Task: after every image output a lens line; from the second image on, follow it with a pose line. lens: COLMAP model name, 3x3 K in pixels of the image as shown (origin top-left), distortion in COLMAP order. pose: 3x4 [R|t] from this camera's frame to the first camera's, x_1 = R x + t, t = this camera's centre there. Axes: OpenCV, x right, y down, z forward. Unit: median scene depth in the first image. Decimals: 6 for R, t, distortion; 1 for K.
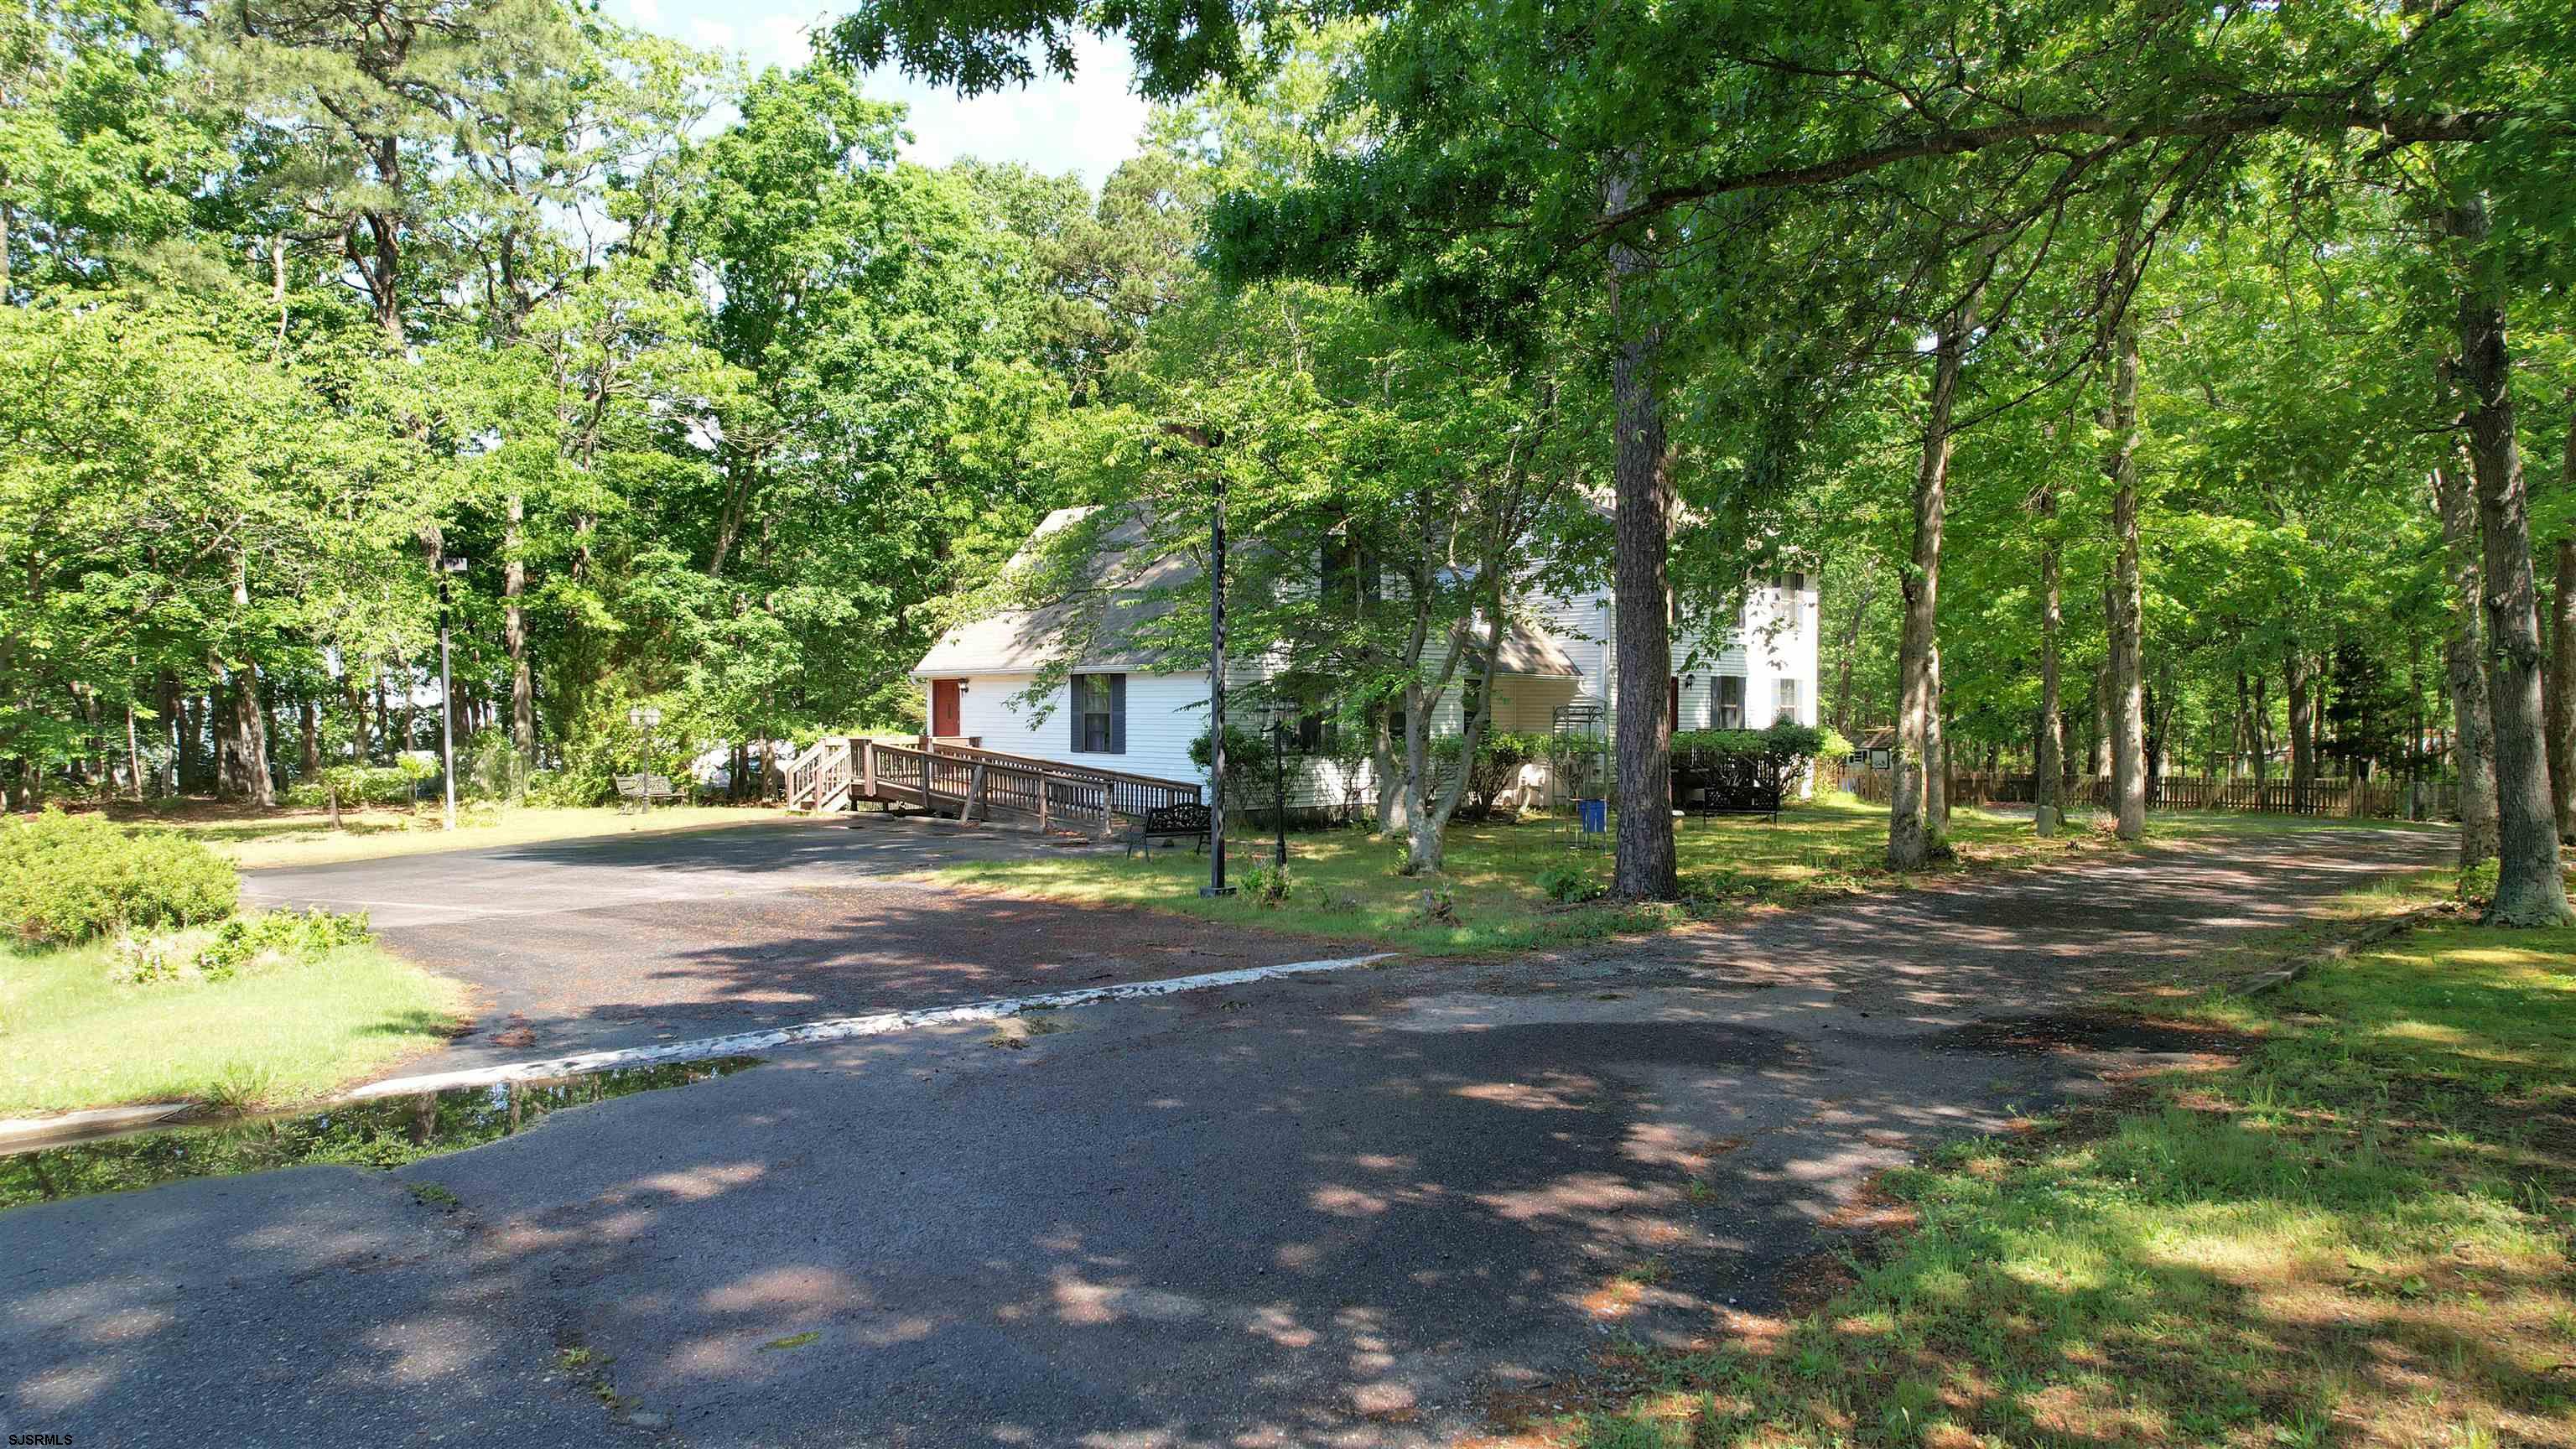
lens RADIAL K [[1648.4, 0, 1303.5], [0, 1648.4, 724.8], [0, 0, 1]] dist [-0.070535, 0.066056]
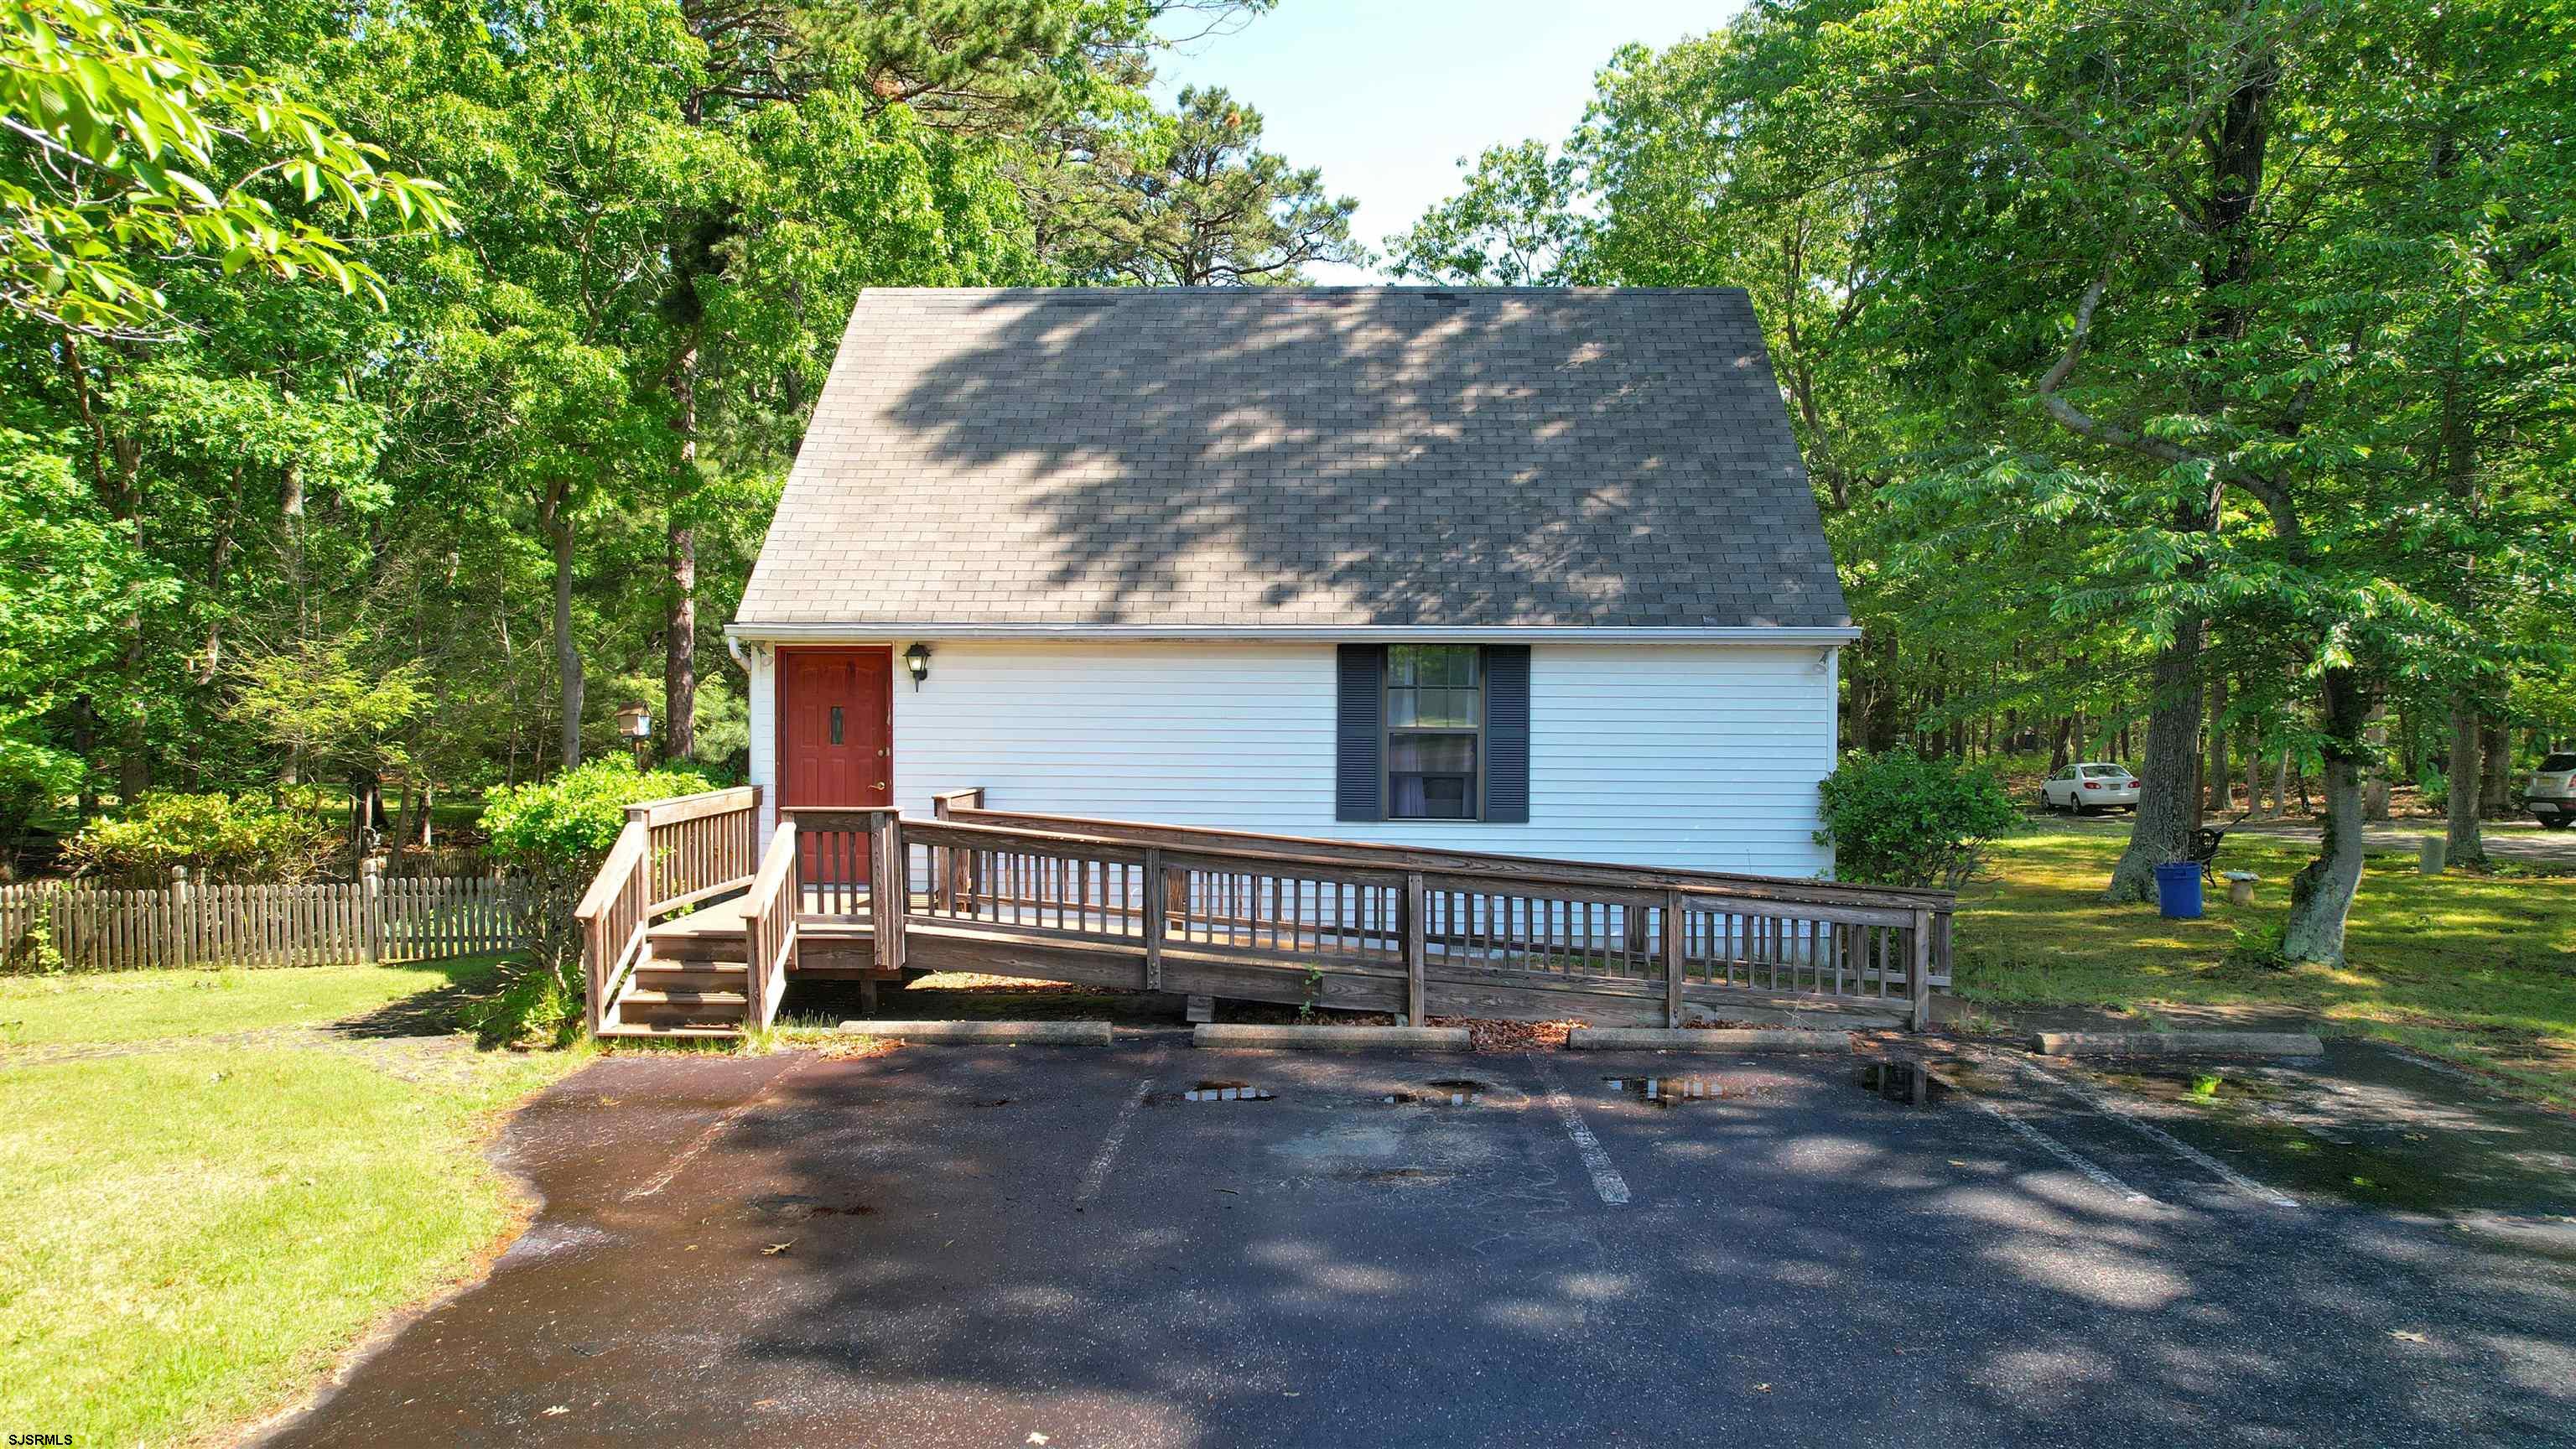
lens RADIAL K [[1648.4, 0, 1303.5], [0, 1648.4, 724.8], [0, 0, 1]] dist [-0.070535, 0.066056]
pose [[0.779776, -0.012035, 0.625944, -0.385747], [0.004677, 0.999899, 0.013399, -0.013286], [-0.626042, -0.007521, 0.779753, 0.625622]]
